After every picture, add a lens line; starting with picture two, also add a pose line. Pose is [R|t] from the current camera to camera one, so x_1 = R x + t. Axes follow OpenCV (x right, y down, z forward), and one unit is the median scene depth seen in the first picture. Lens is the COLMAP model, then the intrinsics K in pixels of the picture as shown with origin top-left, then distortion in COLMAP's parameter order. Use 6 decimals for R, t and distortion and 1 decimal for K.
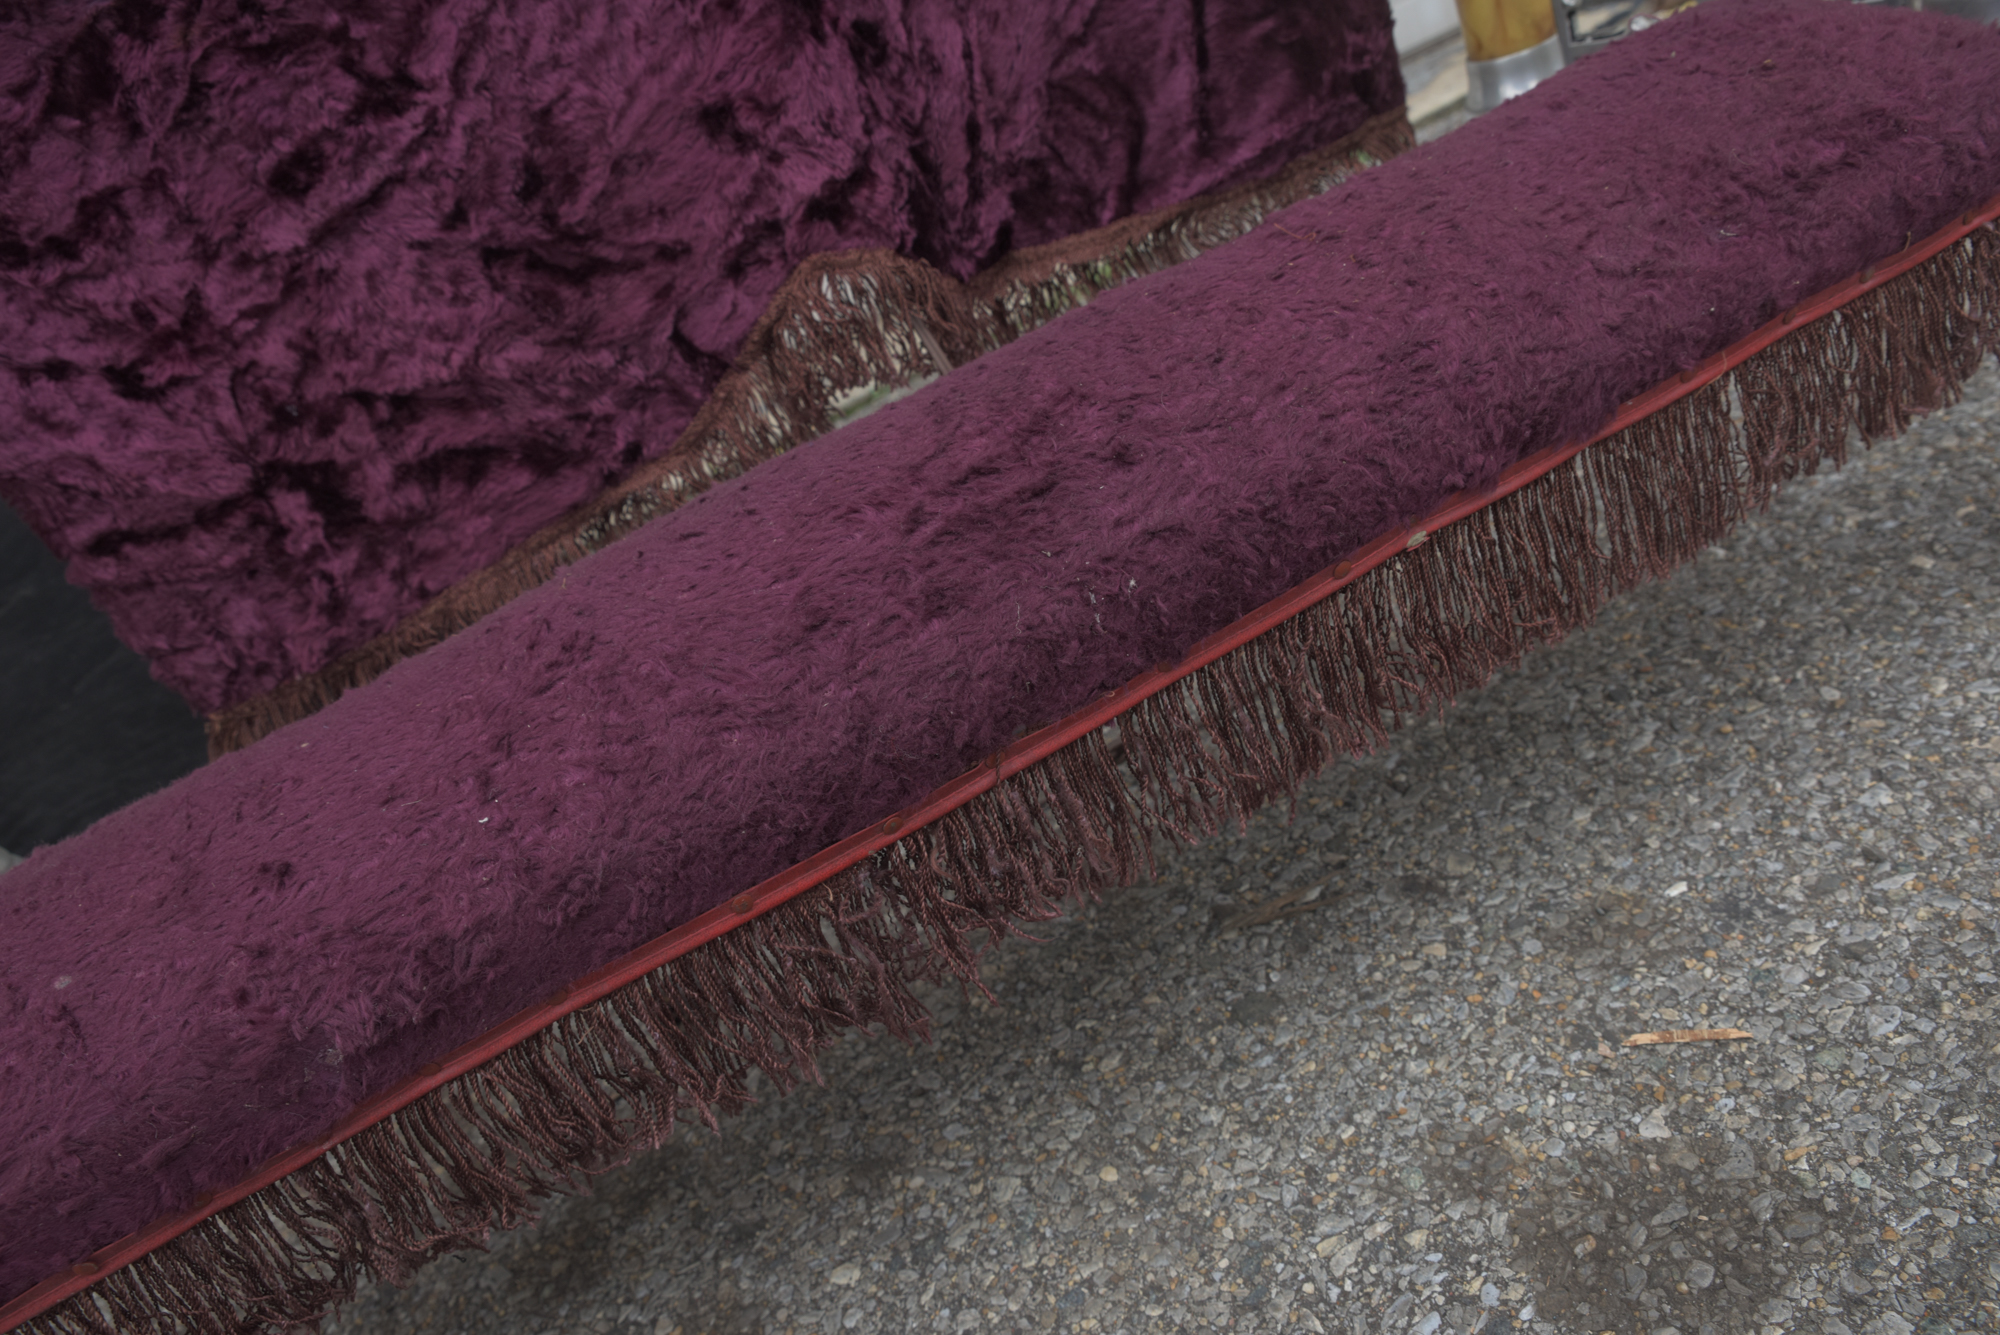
lens RADIAL K [[1369.1, 0, 989.8], [0, 1369.1, 672.6], [0, 0, 1]] dist [-0.109456, 0.057583]
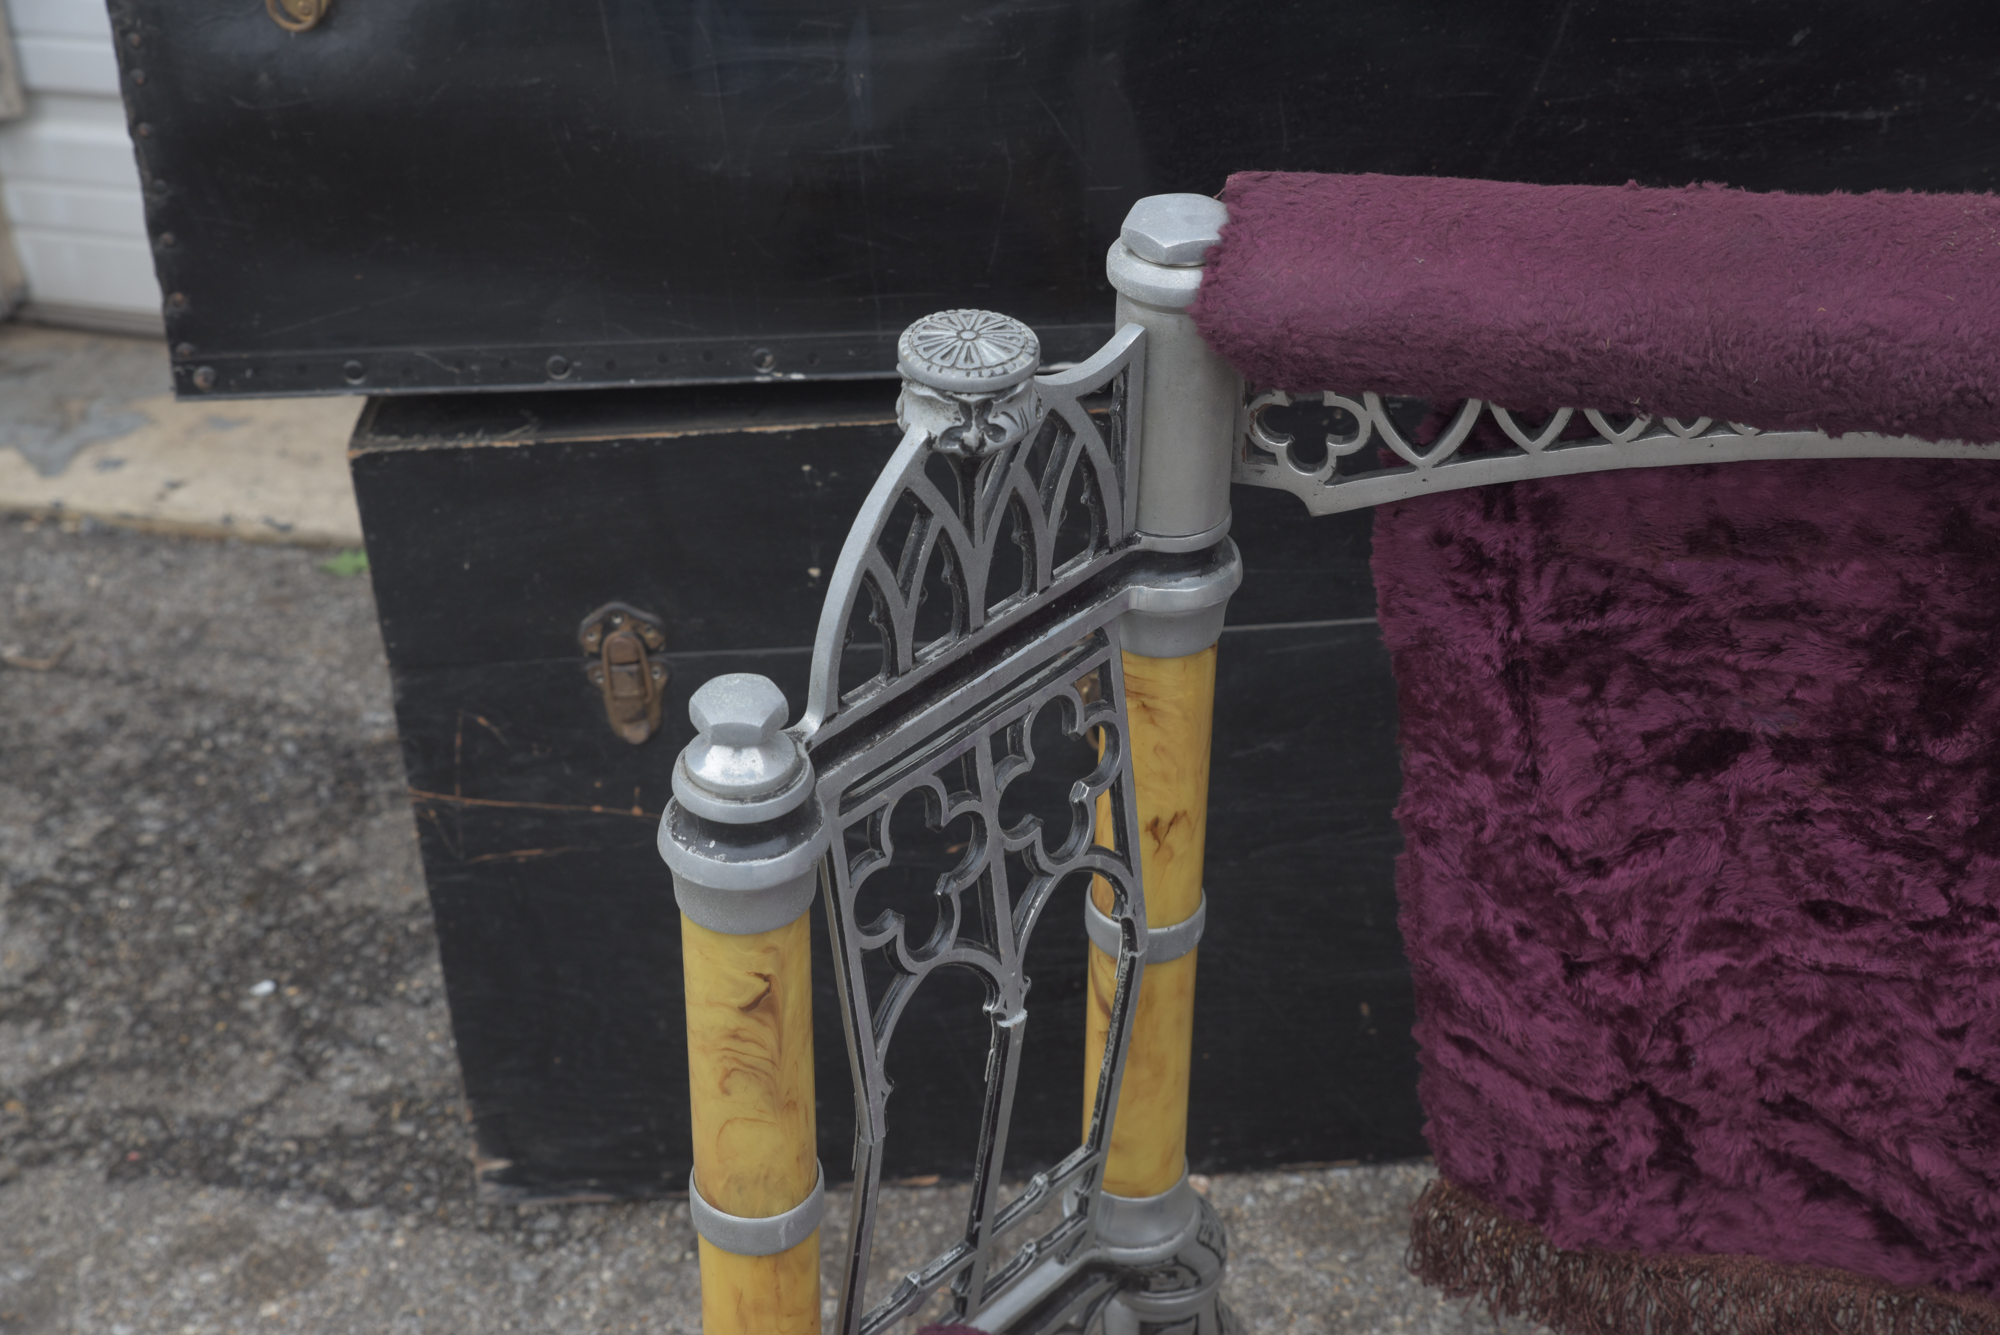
lens RADIAL K [[3180.6, 0, 969.0], [0, 3180.6, 666.7], [0, 0, 1]] dist [0.130195, 0.000000]
pose [[0.722217, 0.583809, -0.370903, -0.230659], [-0.511162, 0.811764, 0.282406, -0.891328], [0.465957, -0.014367, 0.884691, -1.397647]]
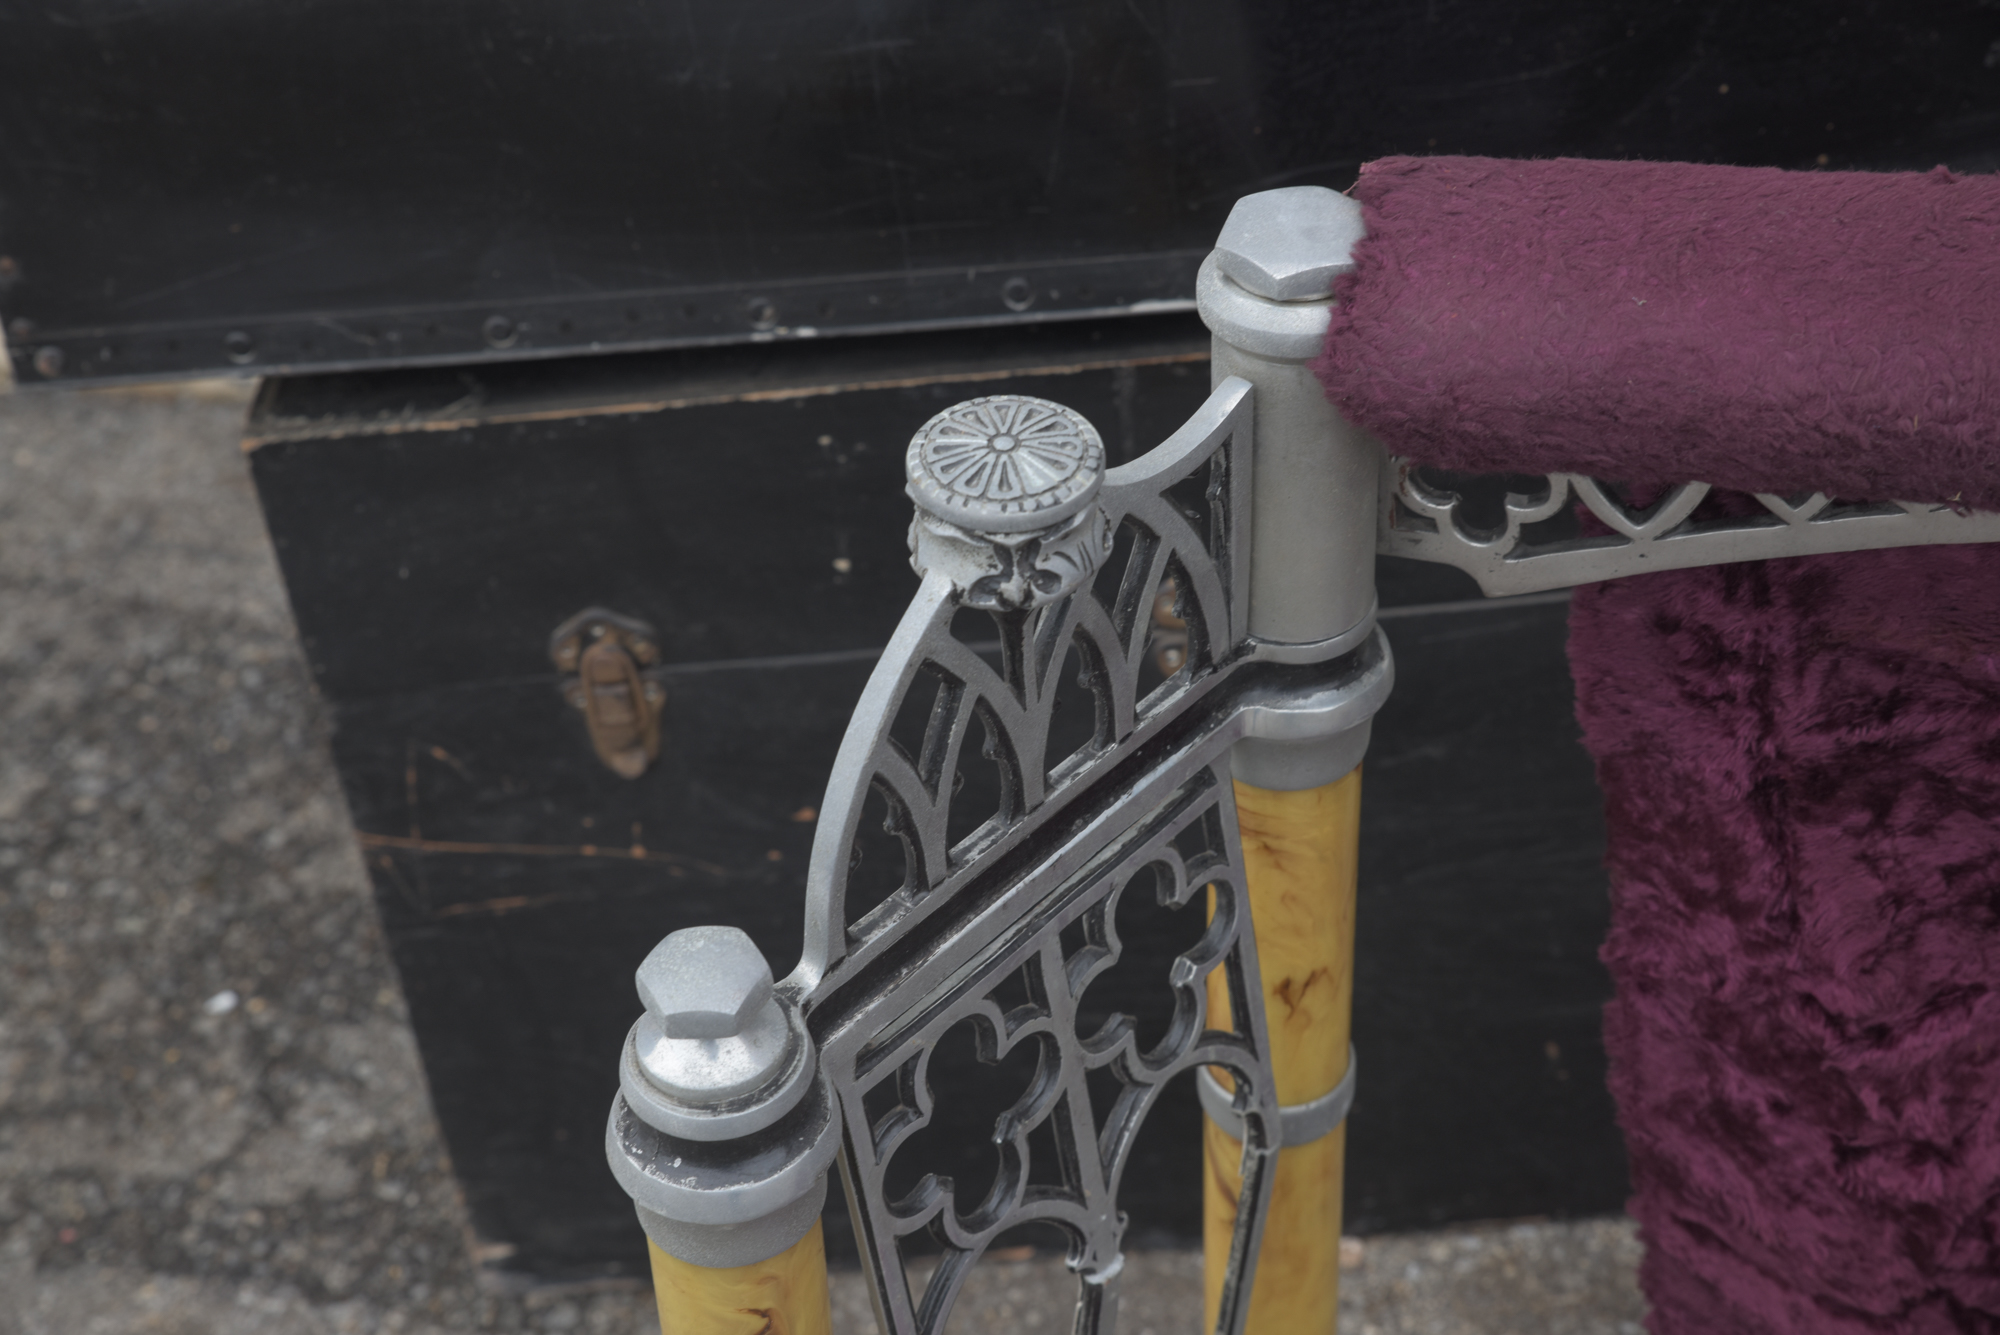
lens RADIAL K [[3376.0, 0, 978.6], [0, 3376.0, 673.4], [0, 0, 1]] dist [0.142553, 0.000000]
pose [[0.733031, 0.594718, -0.330116, -0.556139], [-0.471479, 0.794069, 0.383618, -0.991847], [0.490280, -0.125561, 0.862473, -0.927461]]
